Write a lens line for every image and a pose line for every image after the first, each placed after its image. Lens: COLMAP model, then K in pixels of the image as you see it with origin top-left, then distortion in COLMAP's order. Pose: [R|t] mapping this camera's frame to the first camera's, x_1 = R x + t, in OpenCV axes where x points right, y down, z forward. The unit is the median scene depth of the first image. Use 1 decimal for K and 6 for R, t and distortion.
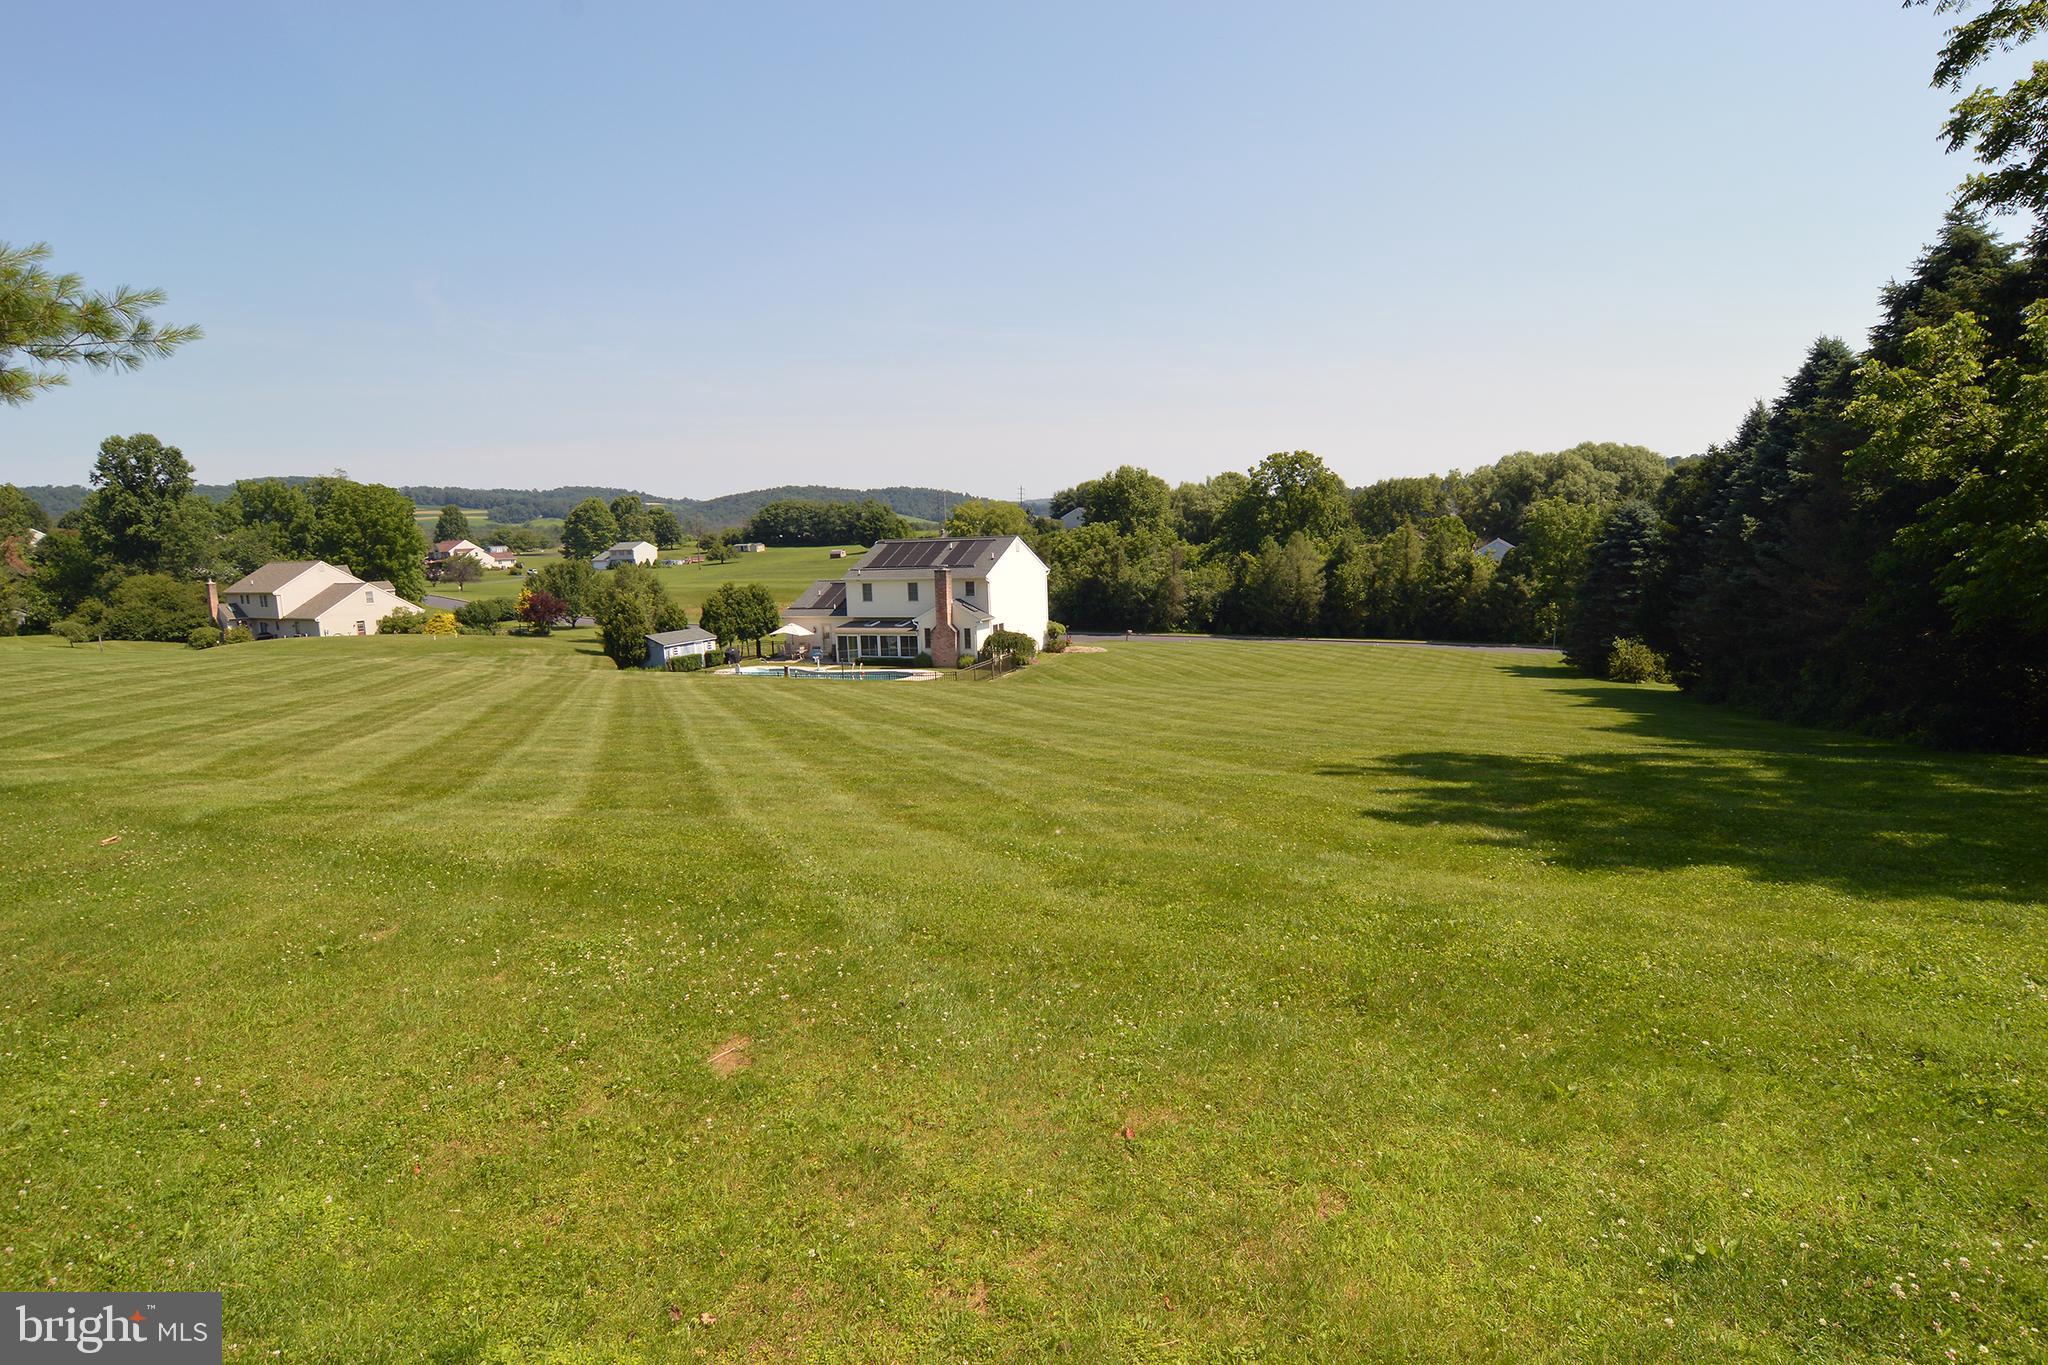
lens RADIAL K [[1113.9, 0, 1022.0], [0, 1113.9, 685.8], [0, 0, 1]] dist [-0.003067, -0.012888]
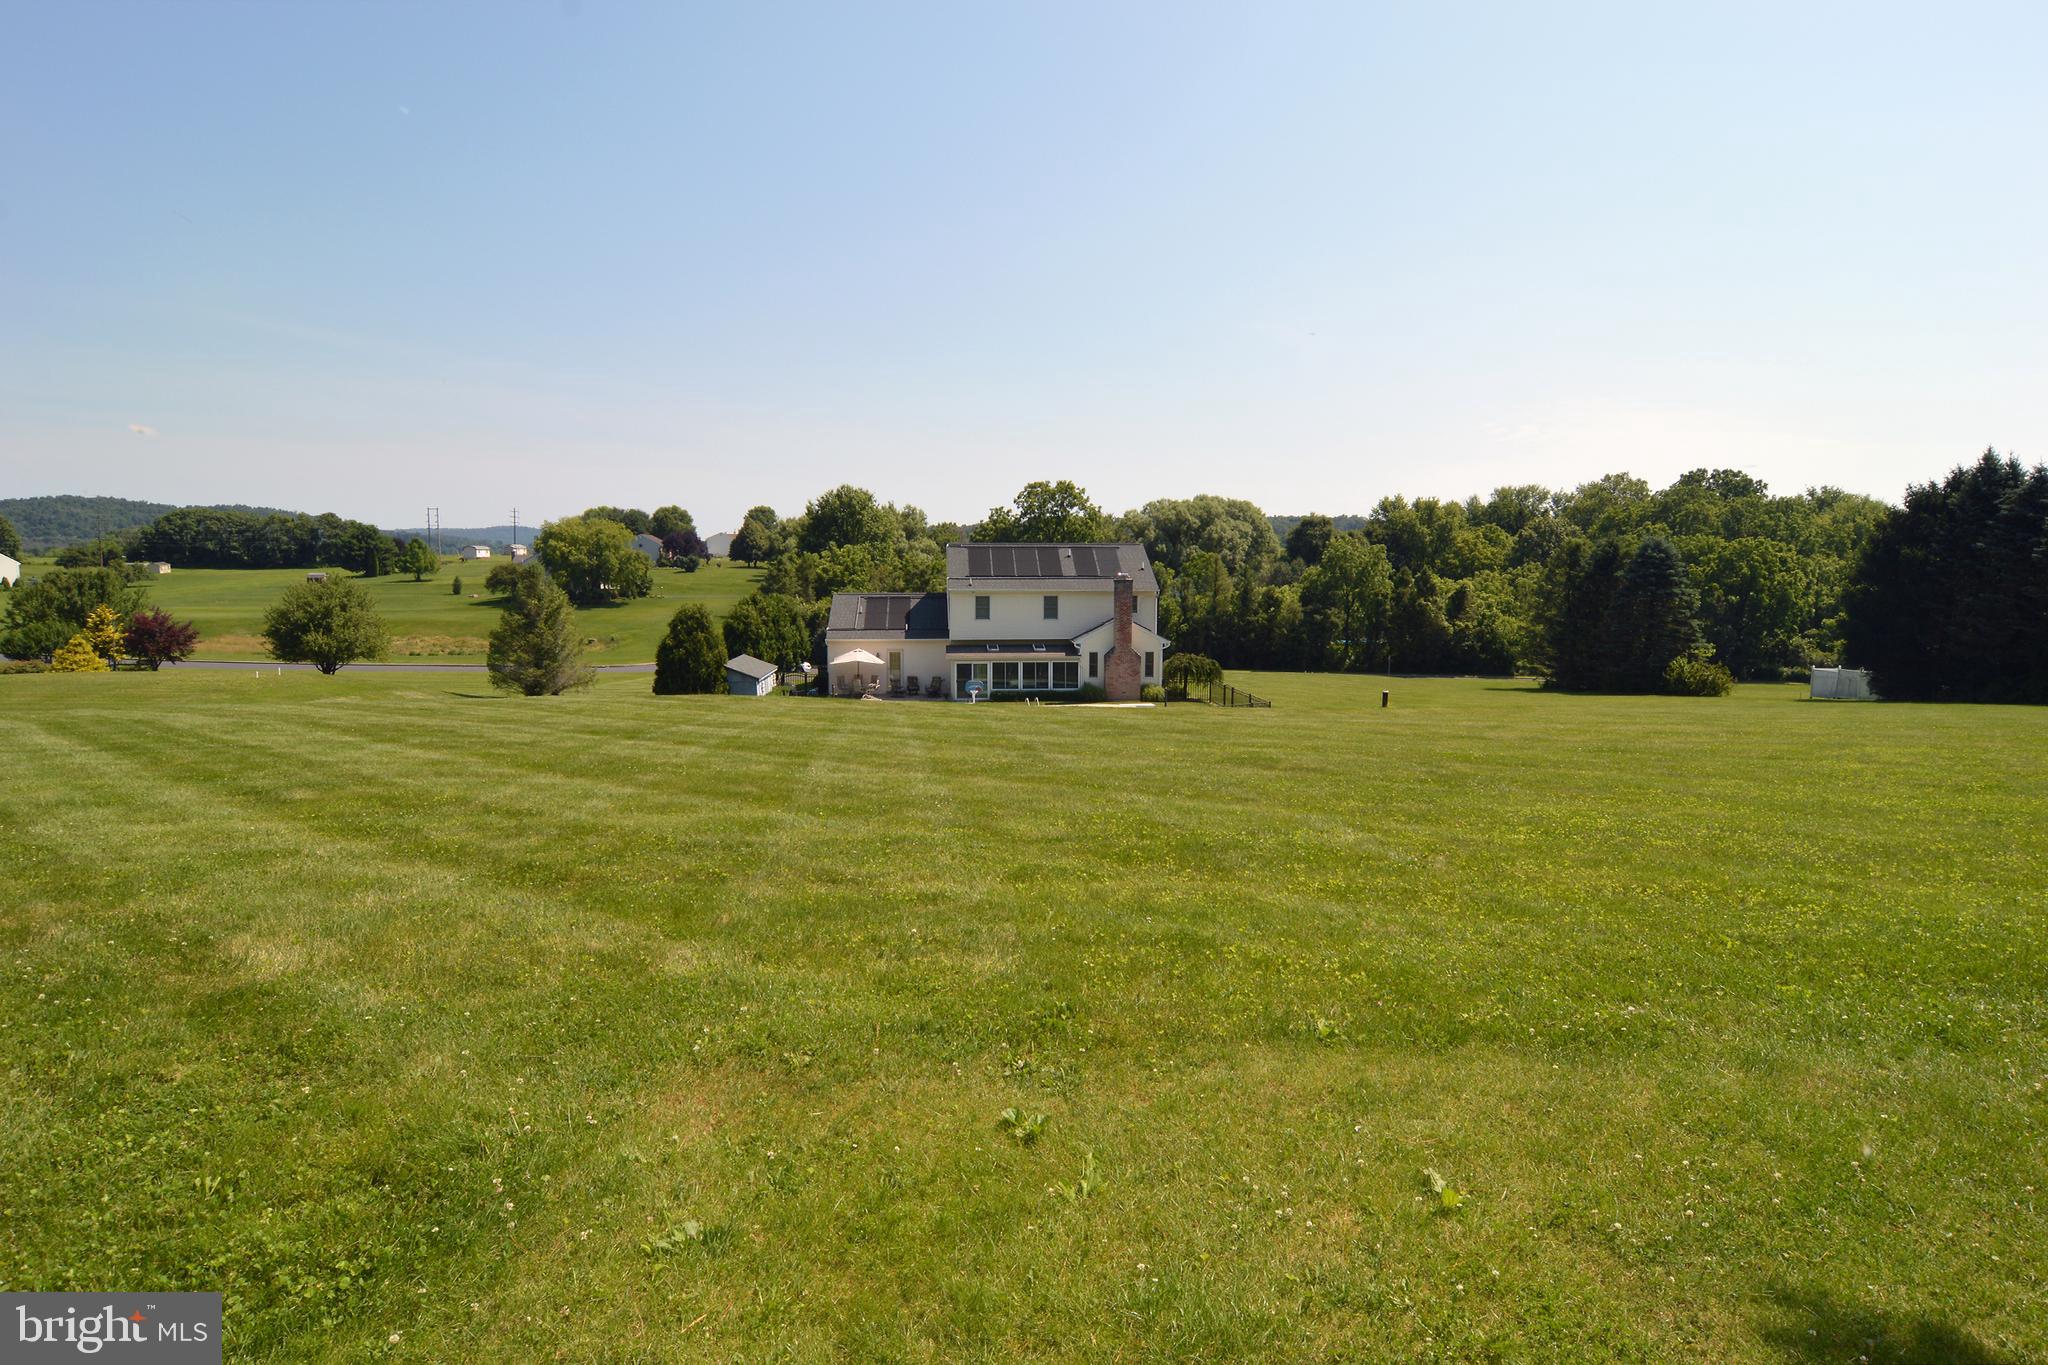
lens RADIAL K [[1111.4, 0, 1034.8], [0, 1111.4, 687.6], [0, 0, 1]] dist [-0.017769, -0.001745]
pose [[0.868819, -0.018640, 0.494779, -0.488238], [0.036340, 0.998997, -0.026177, -0.006962], [-0.493794, 0.040723, 0.868625, 0.313076]]
